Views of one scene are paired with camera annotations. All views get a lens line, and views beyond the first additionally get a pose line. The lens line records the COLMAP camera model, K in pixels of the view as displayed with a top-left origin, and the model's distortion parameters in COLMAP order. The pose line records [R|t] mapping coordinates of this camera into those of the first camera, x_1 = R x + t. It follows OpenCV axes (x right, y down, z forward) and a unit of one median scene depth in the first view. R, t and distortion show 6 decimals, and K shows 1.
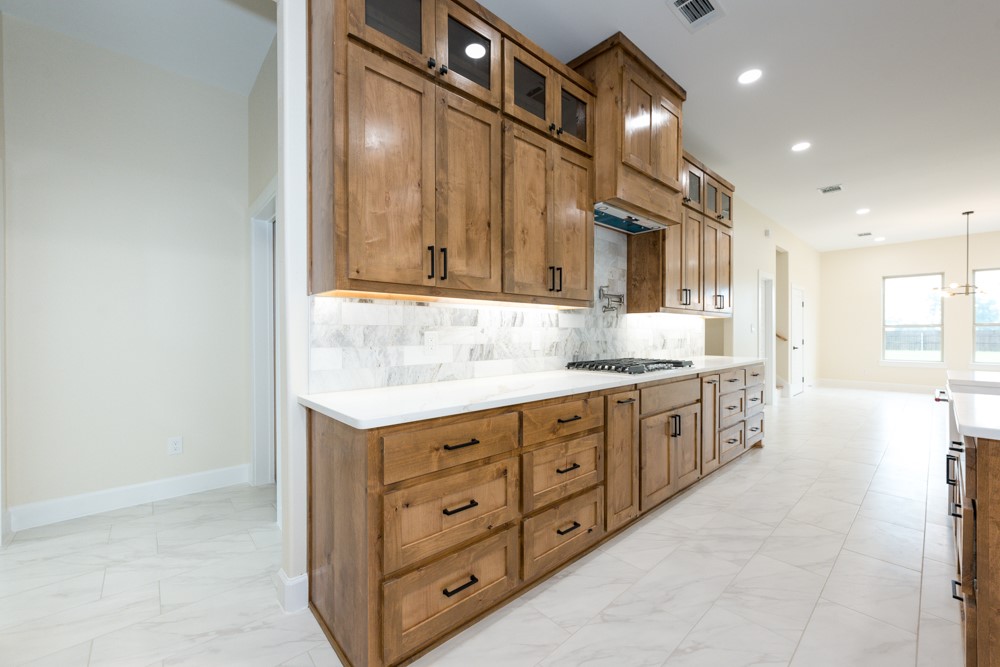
lens RADIAL K [[395.2, 0, 497.3], [0, 395.2, 335.4], [0, 0, 1]] dist [-0.000174, 0.000066]
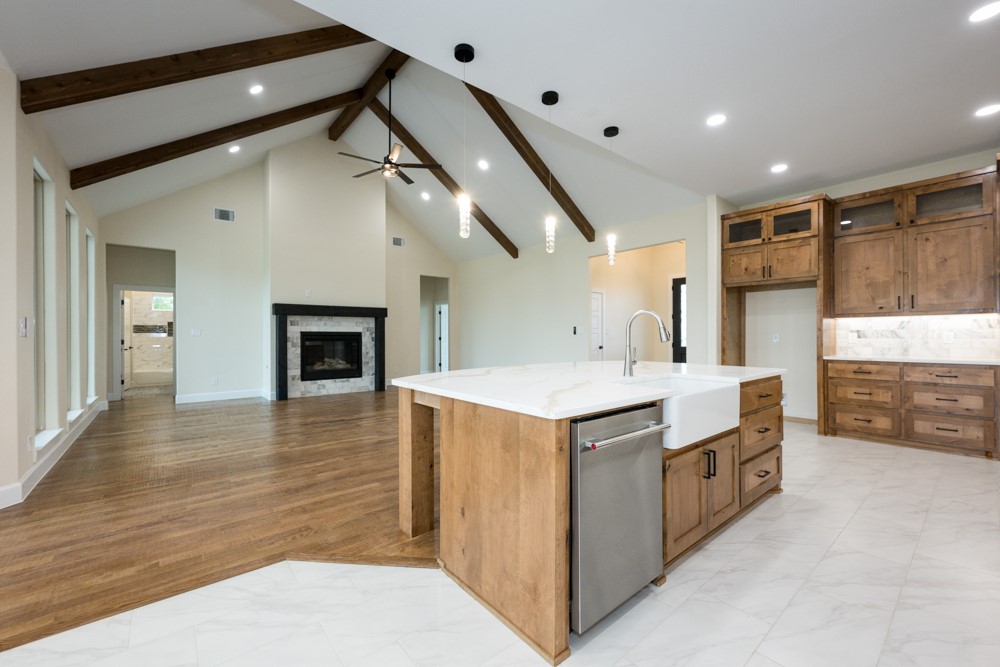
lens RADIAL K [[403.5, 0, 496.2], [0, 403.5, 334.7], [0, 0, 1]] dist [-0.000046, -0.000292]
pose [[-0.999087, 0.004685, 0.042454, 1.643888], [0.004837, 0.999982, 0.003461, -0.008653], [-0.042437, 0.003663, -0.999092, 2.061791]]
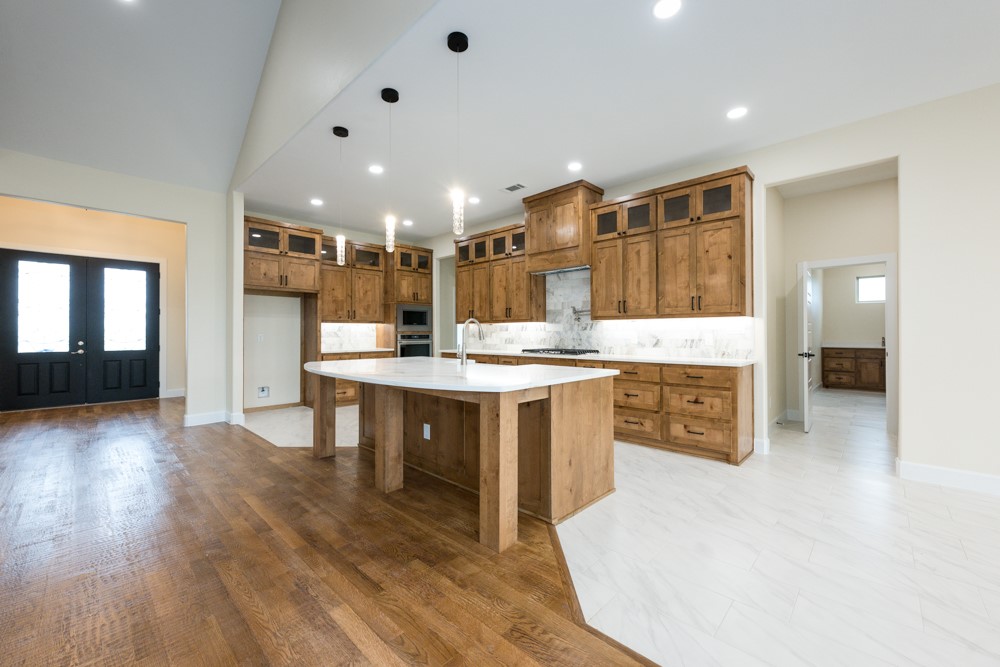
lens RADIAL K [[400.2, 0, 498.3], [0, 400.2, 330.8], [0, 0, 1]] dist [-0.000928, -0.000067]
pose [[0.076681, -0.005660, -0.997040, 3.011430], [-0.003719, 0.999975, -0.005963, -0.011019], [0.997049, 0.004166, 0.076658, 0.819678]]
